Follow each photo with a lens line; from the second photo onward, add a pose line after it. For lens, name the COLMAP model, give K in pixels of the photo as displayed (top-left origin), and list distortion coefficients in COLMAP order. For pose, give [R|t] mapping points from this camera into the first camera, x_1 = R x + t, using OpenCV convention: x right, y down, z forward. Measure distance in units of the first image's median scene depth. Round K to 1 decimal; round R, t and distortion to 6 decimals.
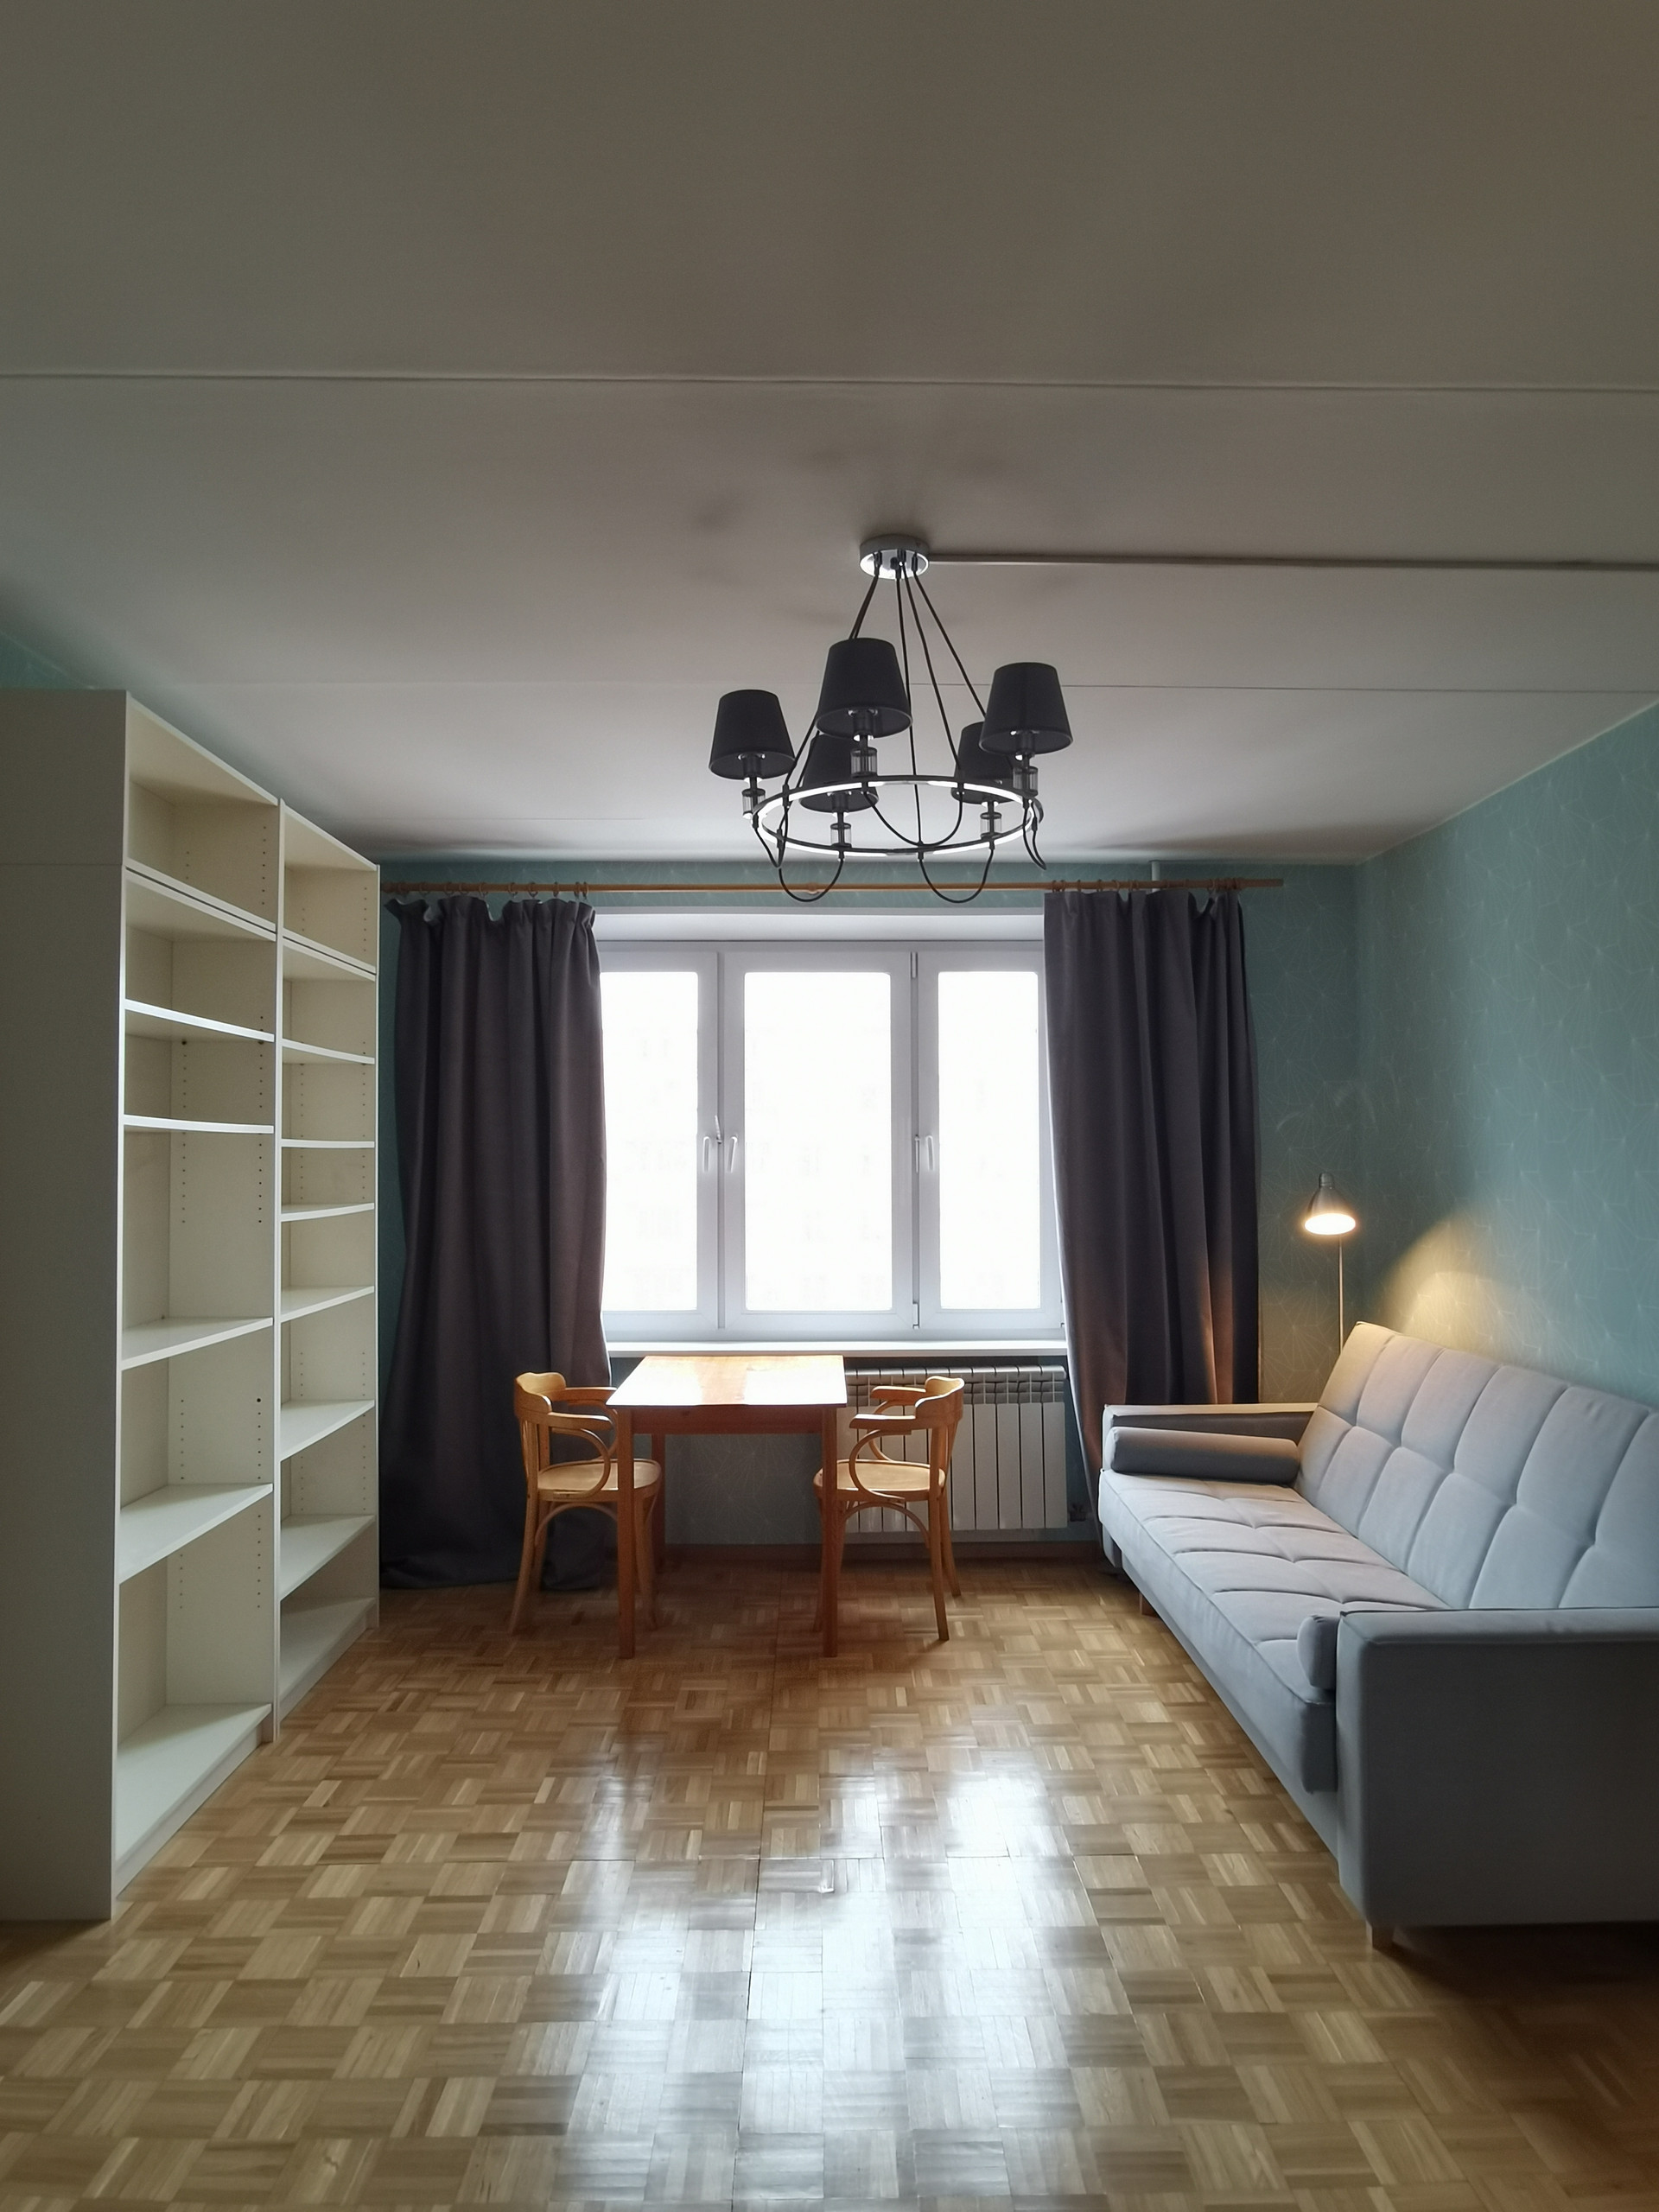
lens RADIAL K [[1281.3, 0, 829.5], [0, 1281.3, 1106.0], [0, 0, 1]] dist [-0.071378, 0.073874]
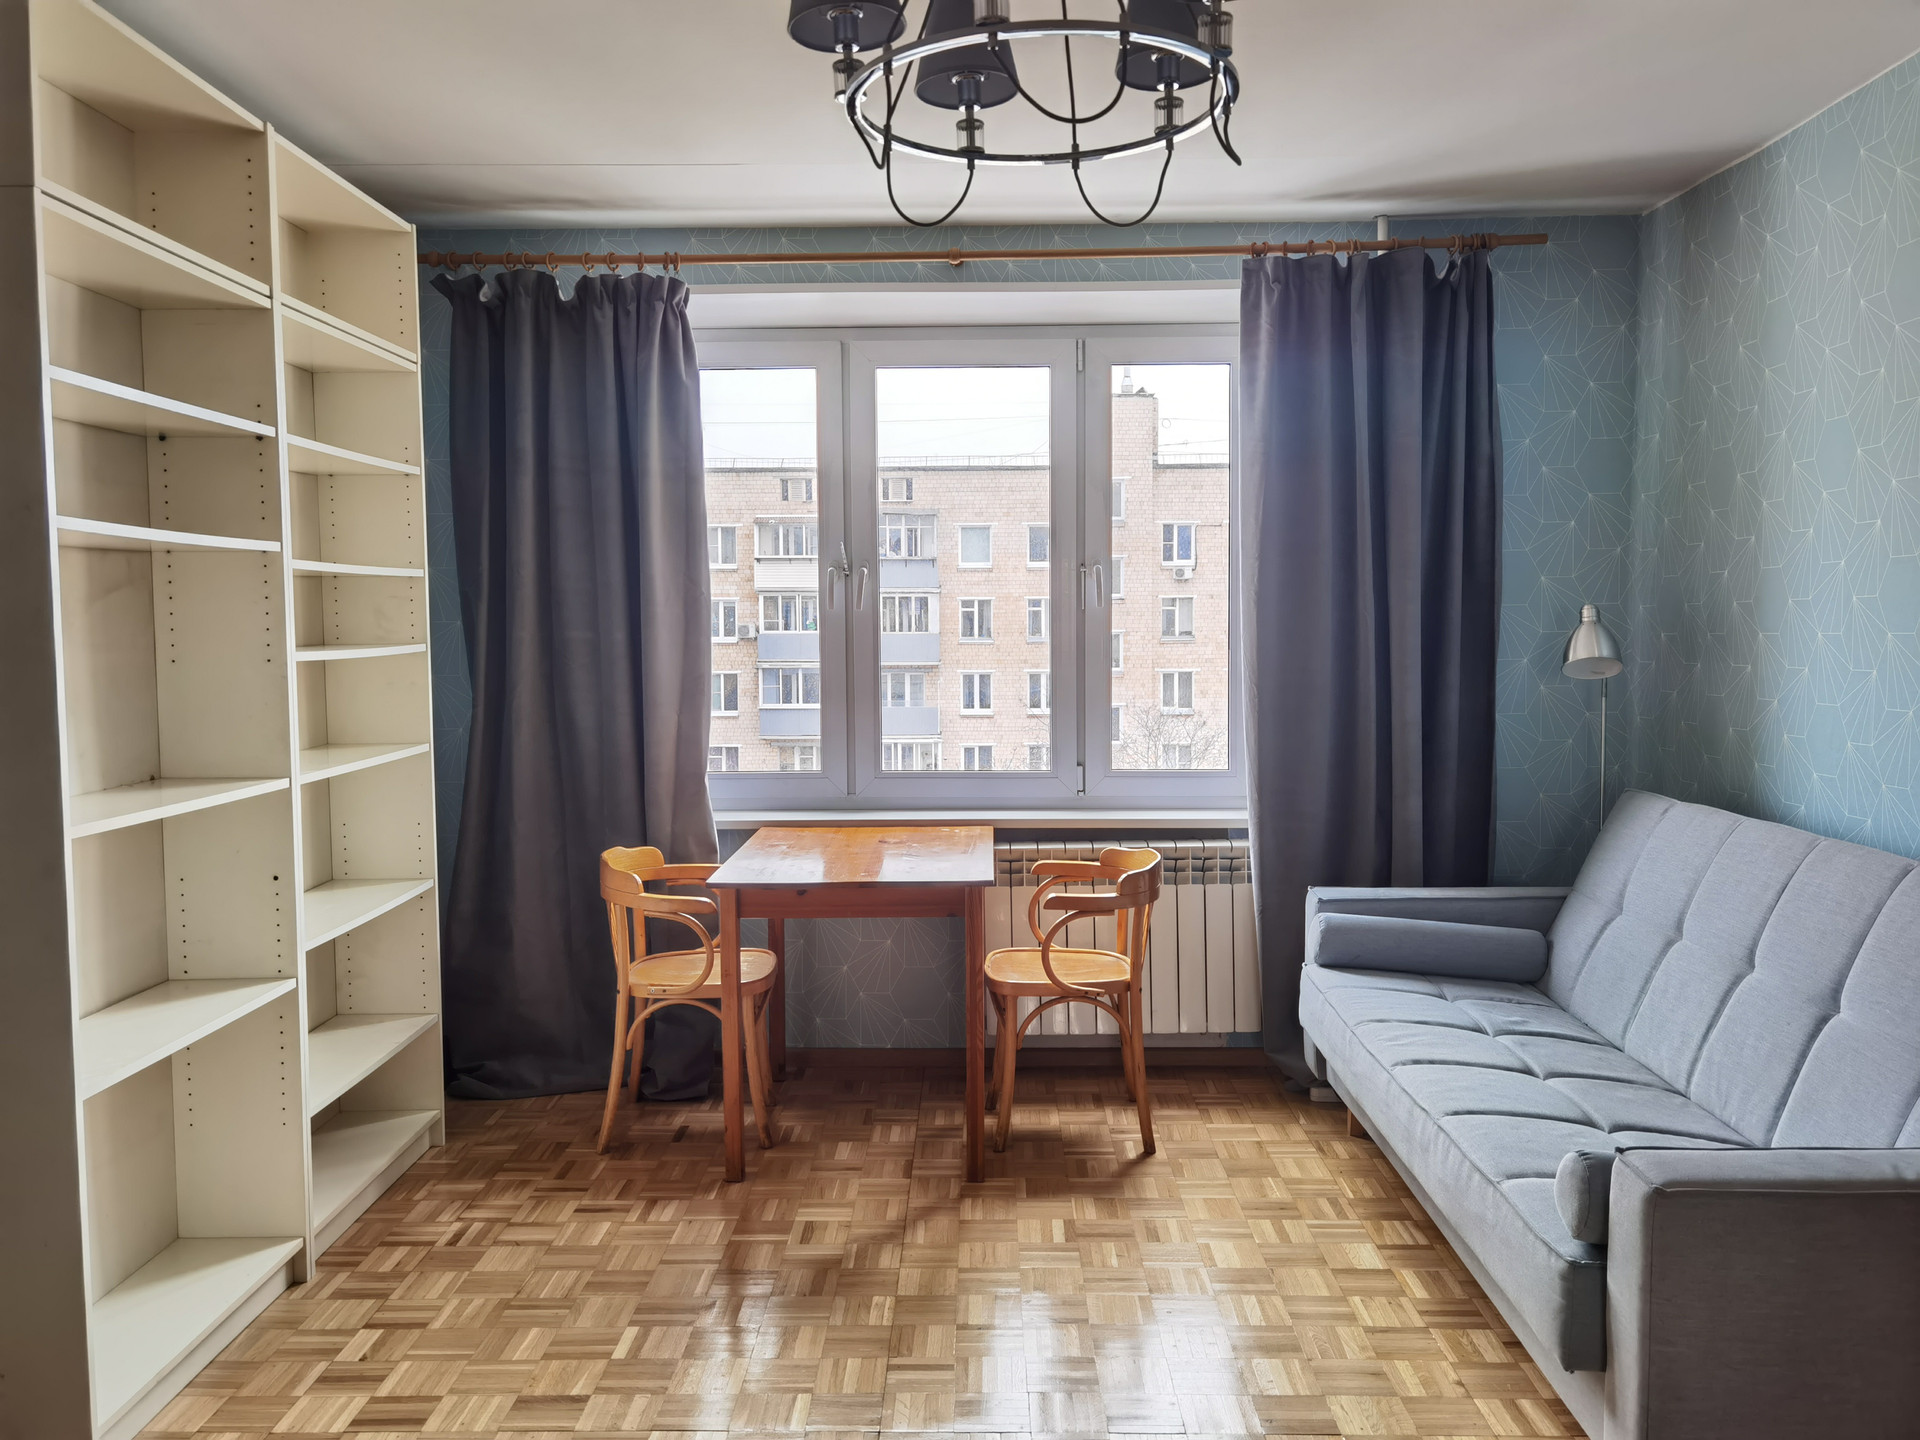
lens RADIAL K [[1391.2, 0, 966.9], [0, 1391.2, 681.2], [0, 0, 1]] dist [0.006511, 0.005364]
pose [[0.999613, -0.000816, -0.027792, 0.022384], [0.002982, 0.996952, 0.077963, 0.034339], [0.027643, -0.078016, 0.996569, 0.113931]]
